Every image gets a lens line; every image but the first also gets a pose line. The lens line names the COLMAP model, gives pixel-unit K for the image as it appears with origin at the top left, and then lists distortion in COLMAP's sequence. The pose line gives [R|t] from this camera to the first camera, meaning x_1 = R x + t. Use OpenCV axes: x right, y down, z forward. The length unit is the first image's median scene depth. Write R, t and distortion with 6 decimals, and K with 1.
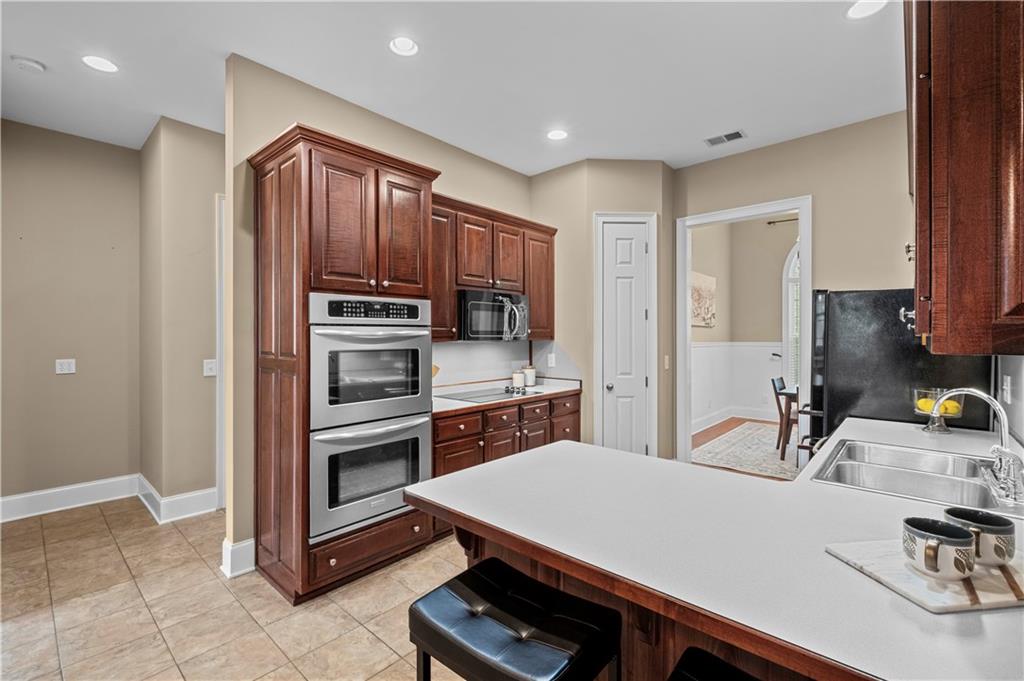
lens RADIAL K [[449.4, 0, 513.2], [0, 449.4, 338.2], [0, 0, 1]] dist [0.005708, 0.000546]
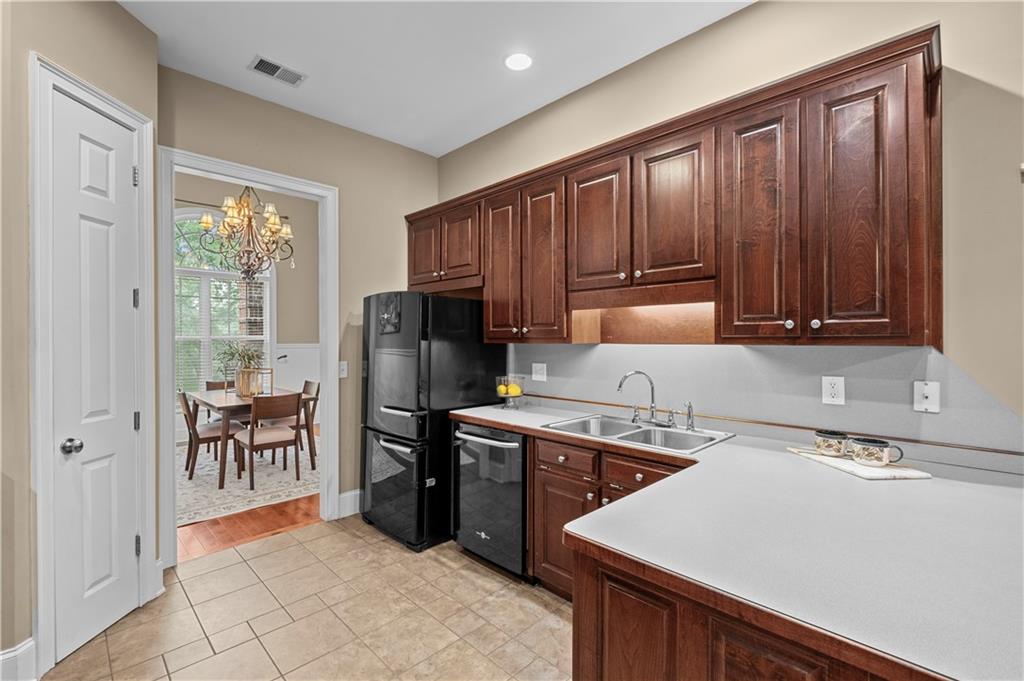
lens RADIAL K [[449.4, 0, 513.8], [0, 449.4, 336.5], [0, 0, 1]] dist [0.005708, 0.000546]
pose [[0.045737, -0.002090, 0.998951, -0.358037], [0.004095, 0.999990, 0.001905, -0.007588], [-0.998945, 0.004003, 0.045745, 0.793387]]
